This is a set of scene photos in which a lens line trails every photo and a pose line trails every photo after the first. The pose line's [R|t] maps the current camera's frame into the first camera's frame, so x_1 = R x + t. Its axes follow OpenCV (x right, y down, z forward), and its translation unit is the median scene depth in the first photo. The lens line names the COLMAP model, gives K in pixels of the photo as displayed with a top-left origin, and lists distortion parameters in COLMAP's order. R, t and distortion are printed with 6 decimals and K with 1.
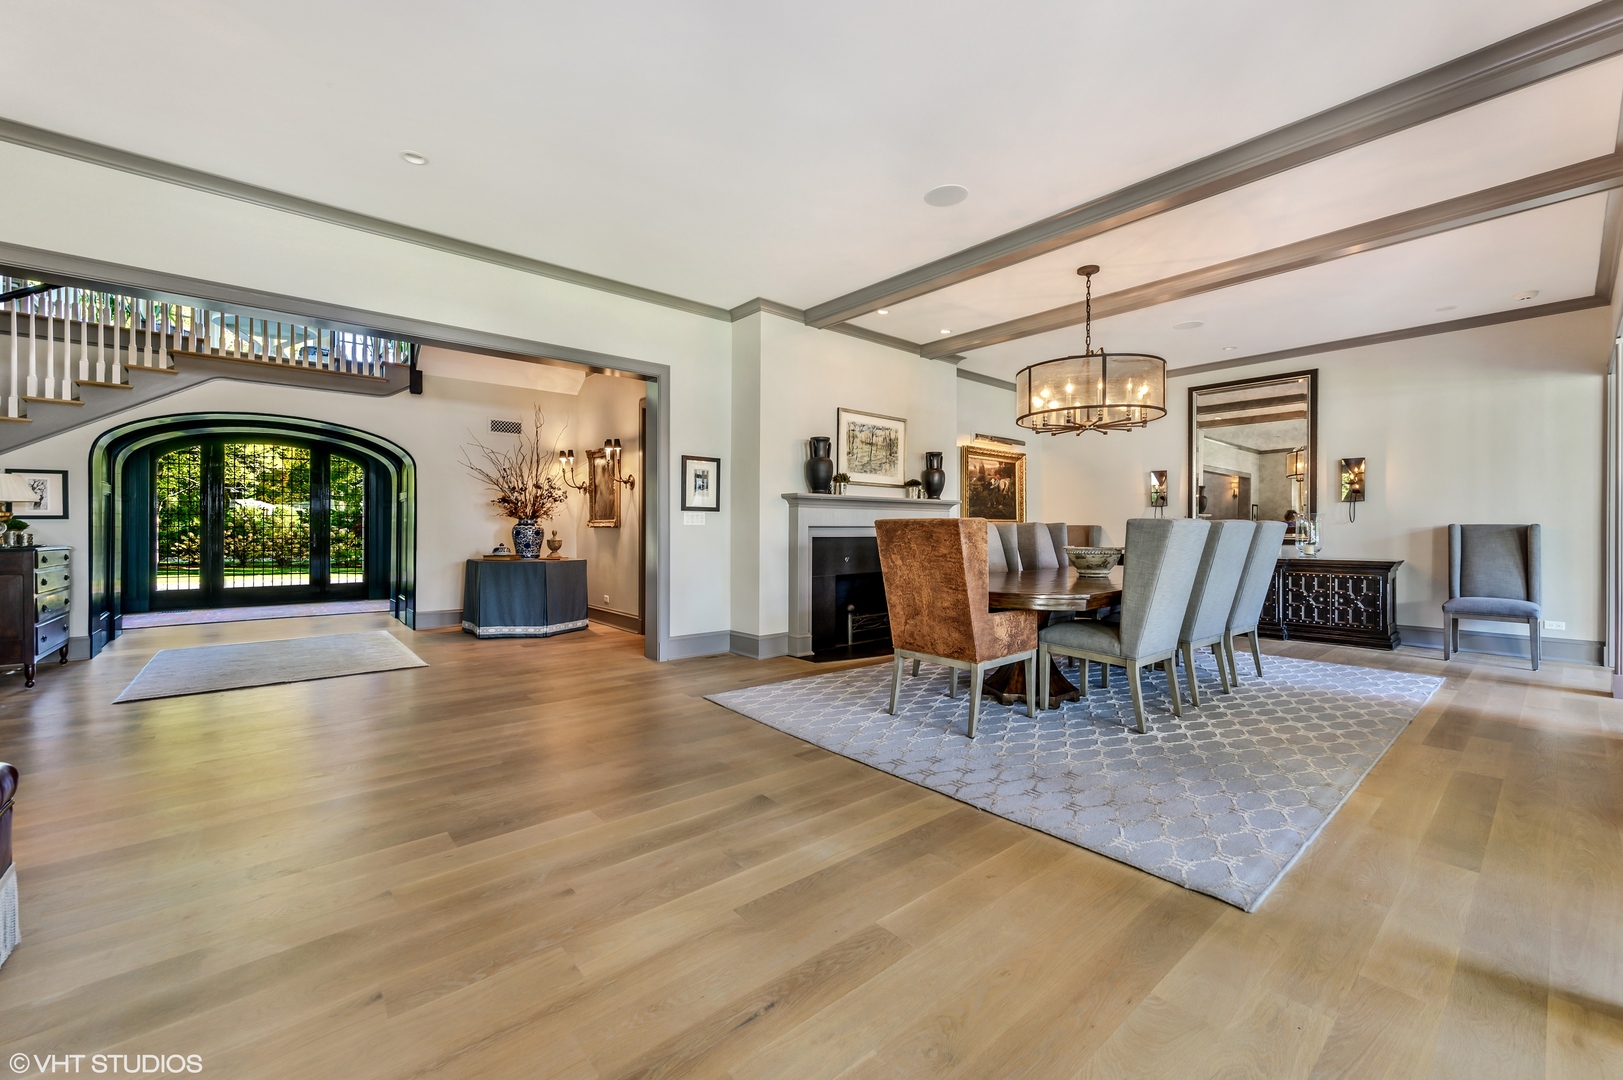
lens RADIAL K [[644.8, 0, 808.4], [0, 644.8, 529.2], [0, 0, 1]] dist [0.002447, 0.000209]
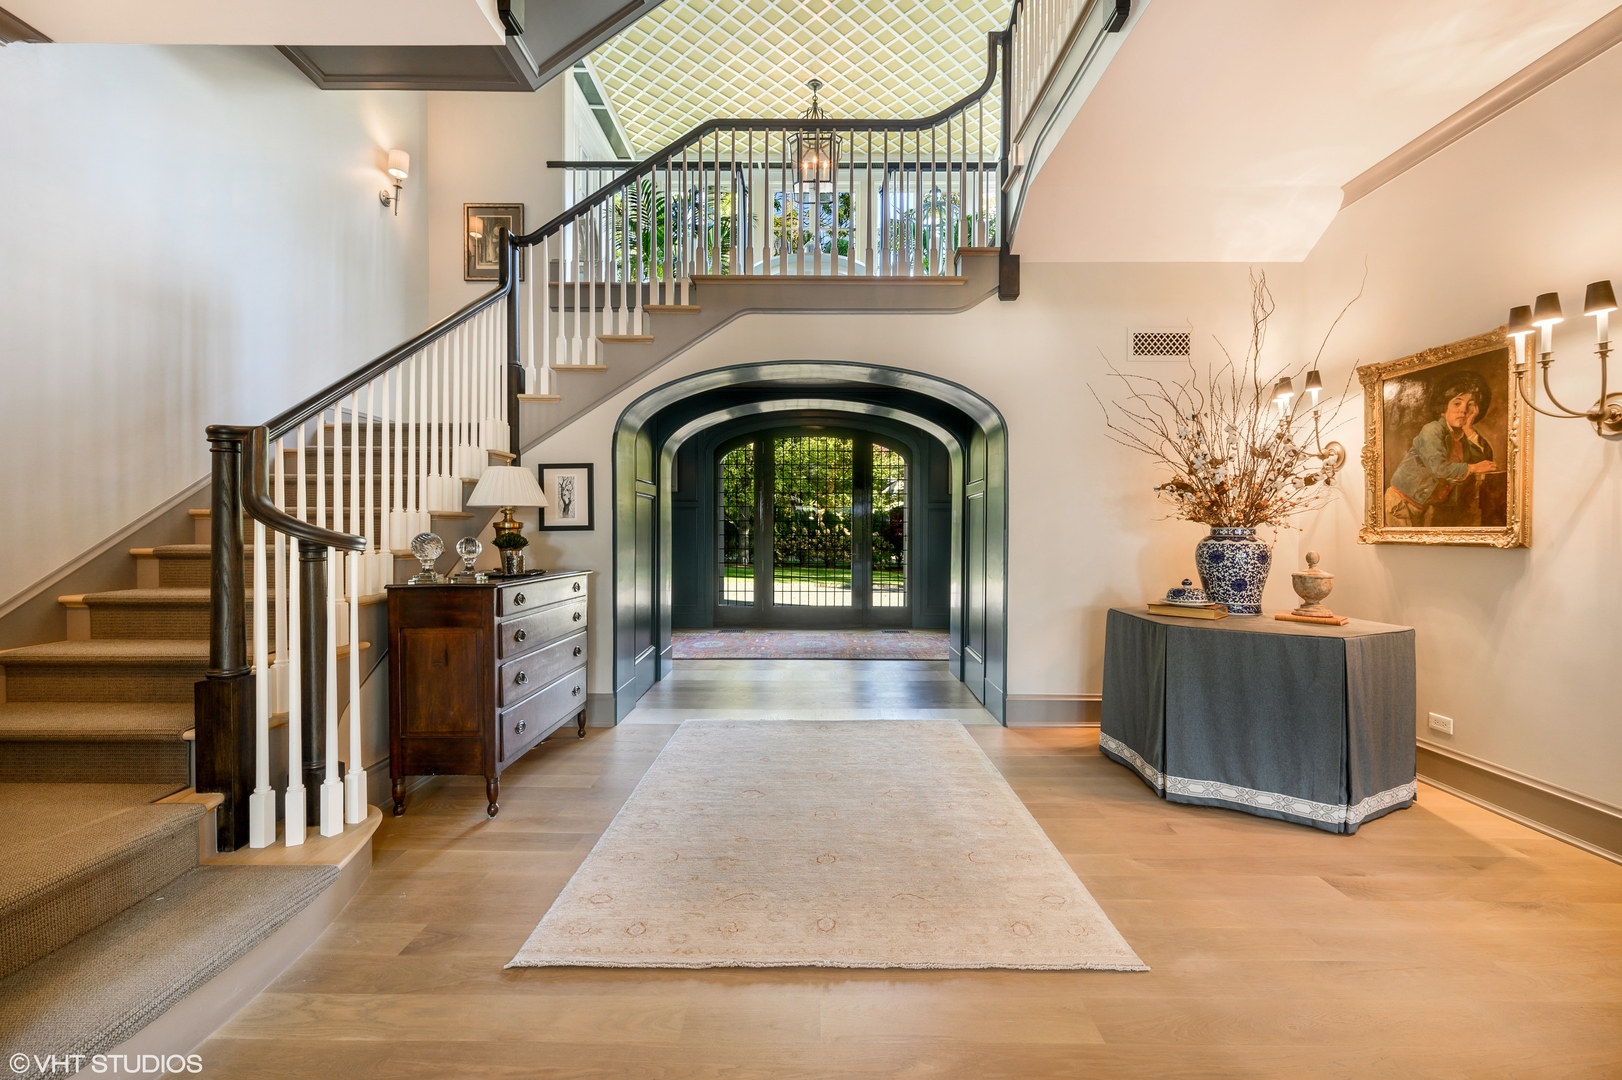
lens RADIAL K [[672.7, 0, 813.7], [0, 672.7, 533.7], [0, 0, 1]] dist [-0.000684, 0.000173]
pose [[0.758943, 0.005380, -0.651135, -0.352923], [-0.001206, 0.999976, 0.006857, -0.013147], [0.651156, -0.004418, 0.758931, 0.446344]]
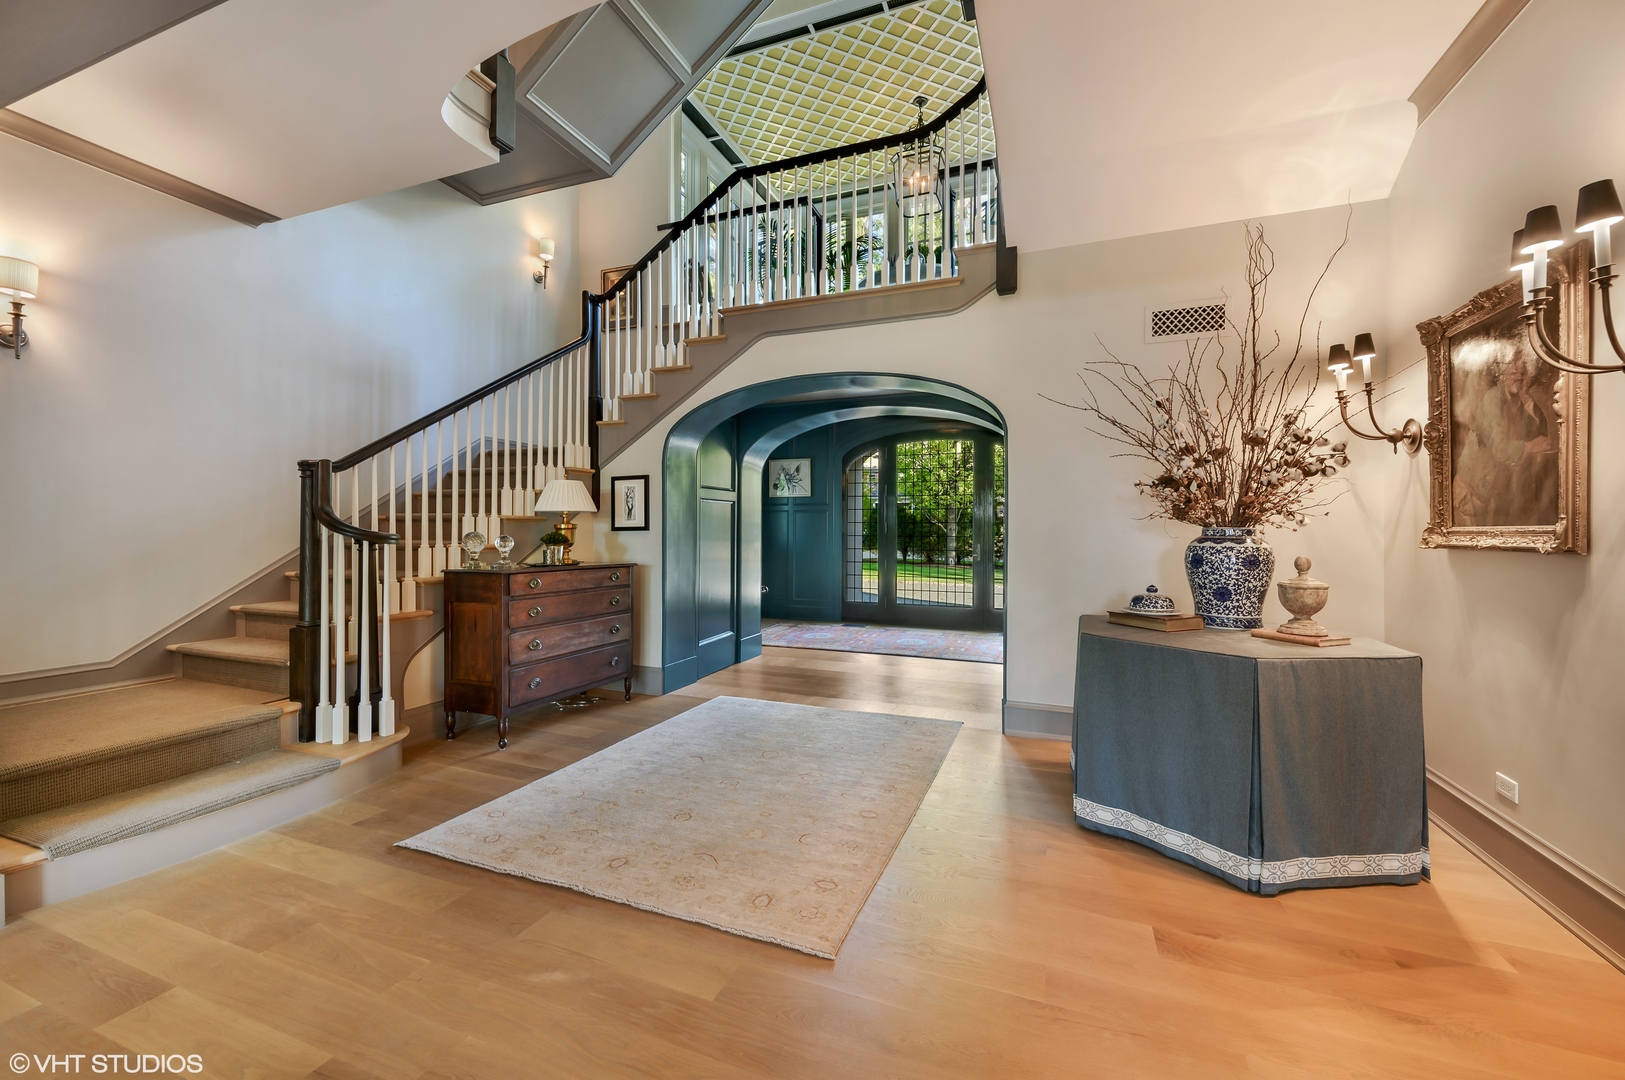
lens RADIAL K [[645.6, 0, 809.4], [0, 645.6, 529.2], [0, 0, 1]] dist [0.002447, 0.000209]
pose [[0.469445, -0.001104, -0.882961, -0.207296], [-0.002049, 0.999995, -0.002339, -0.012046], [0.882959, 0.002907, 0.469440, 0.593429]]
